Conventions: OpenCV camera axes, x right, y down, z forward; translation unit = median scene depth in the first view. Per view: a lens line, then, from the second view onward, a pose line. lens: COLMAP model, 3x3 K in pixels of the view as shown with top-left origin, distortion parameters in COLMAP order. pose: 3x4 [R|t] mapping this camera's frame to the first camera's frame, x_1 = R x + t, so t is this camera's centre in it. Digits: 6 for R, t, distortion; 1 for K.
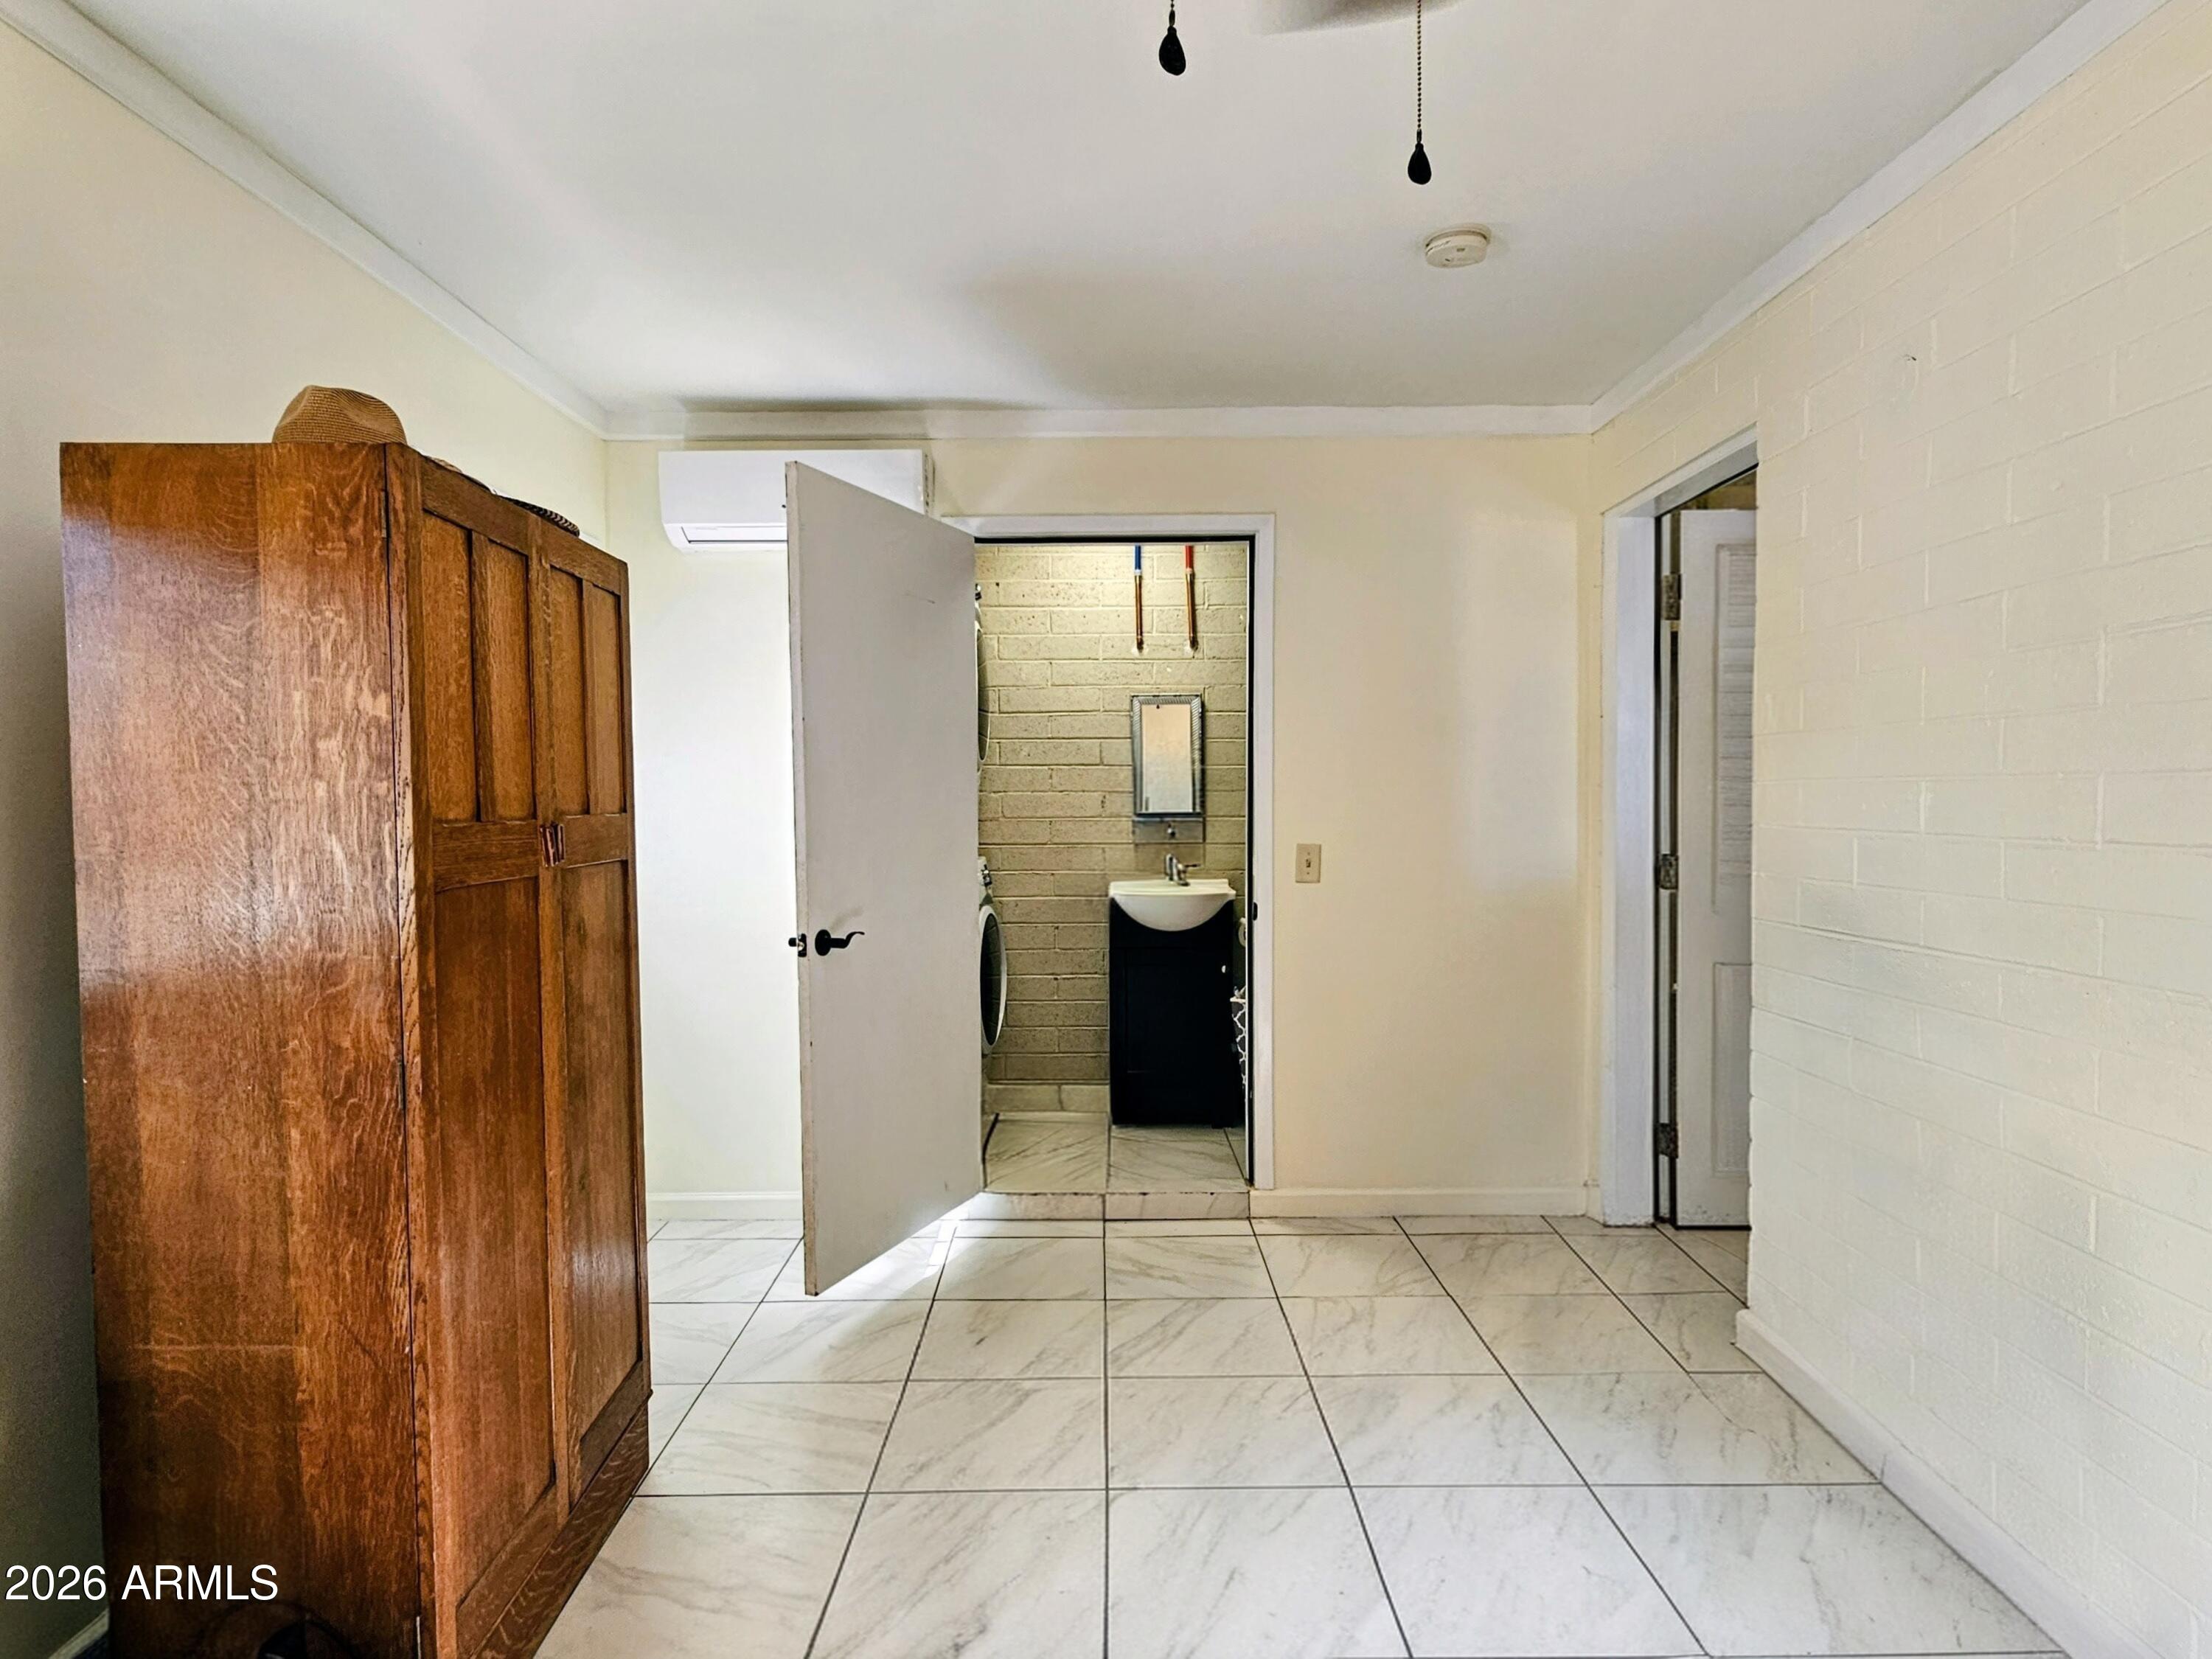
lens RADIAL K [[1229.4, 0, 1100.0], [0, 1229.4, 853.3], [0, 0, 1]] dist [0.005168, -0.018912]
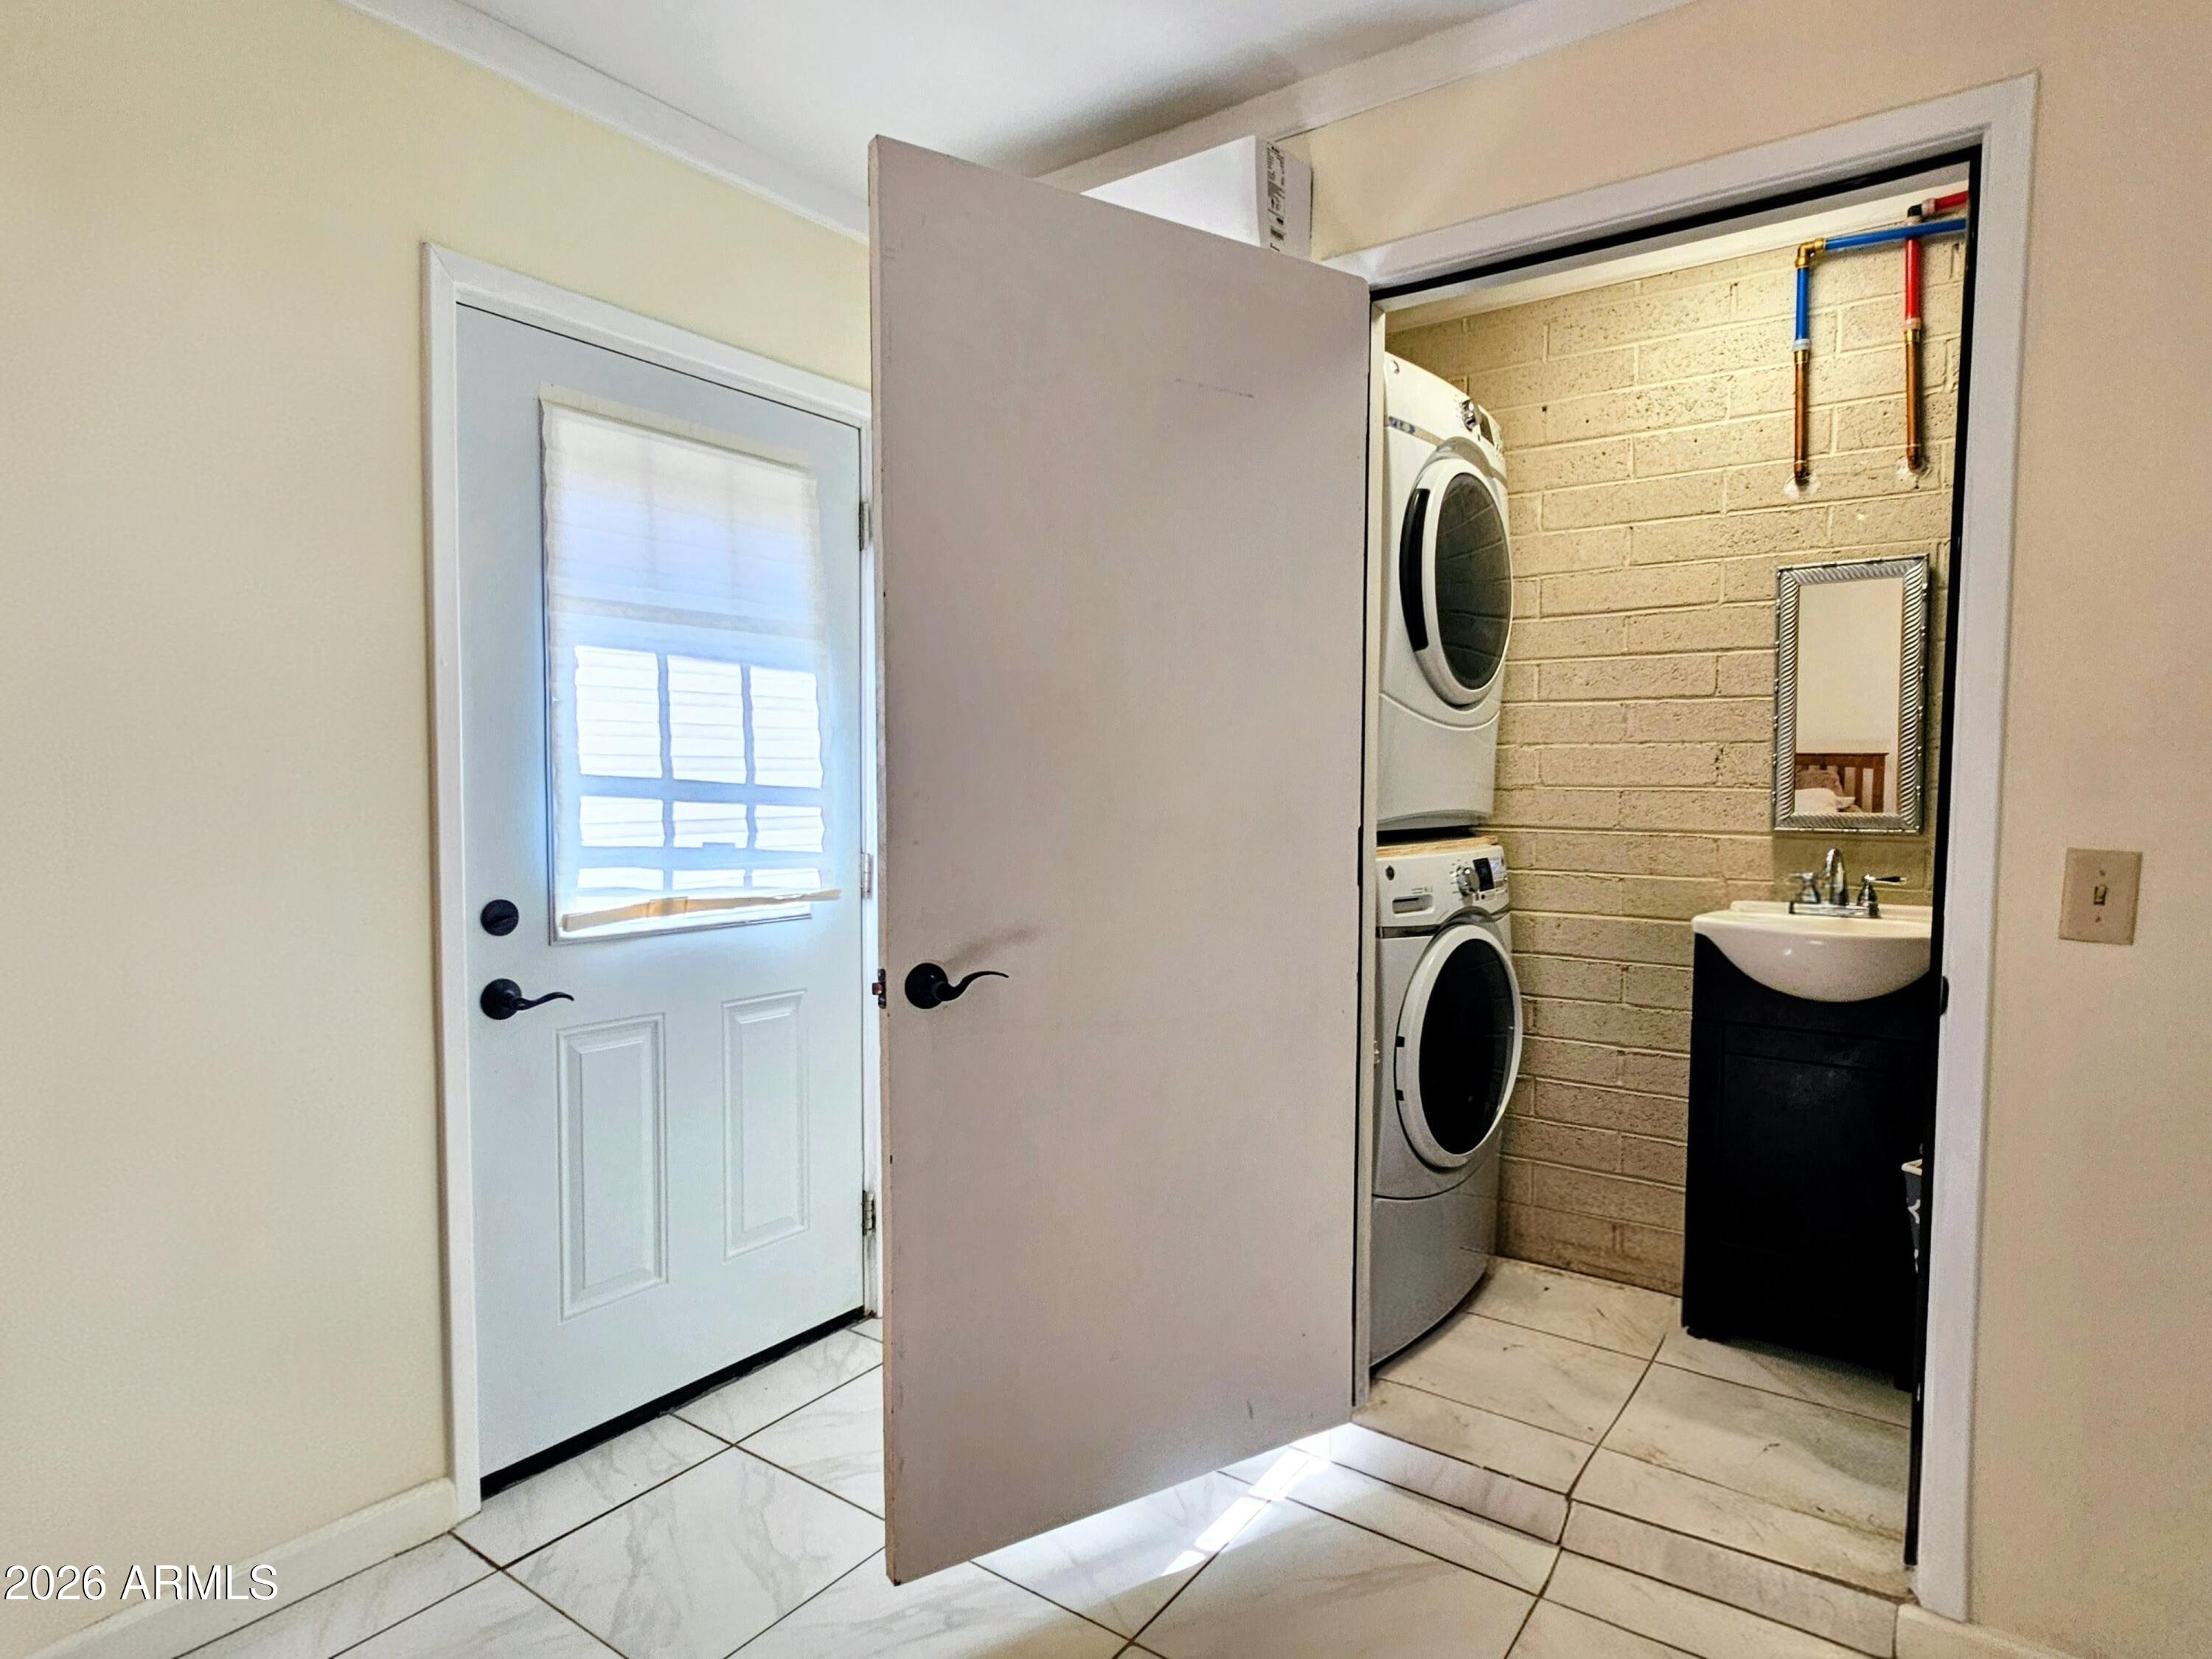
lens RADIAL K [[1229.4, 0, 1100.0], [0, 1229.4, 853.3], [0, 0, 1]] dist [0.005168, -0.018912]
pose [[0.809506, 0.045073, -0.585380, 0.118486], [-0.033672, 0.998972, 0.030354, -0.006570], [0.586146, -0.004861, 0.810191, 0.399474]]
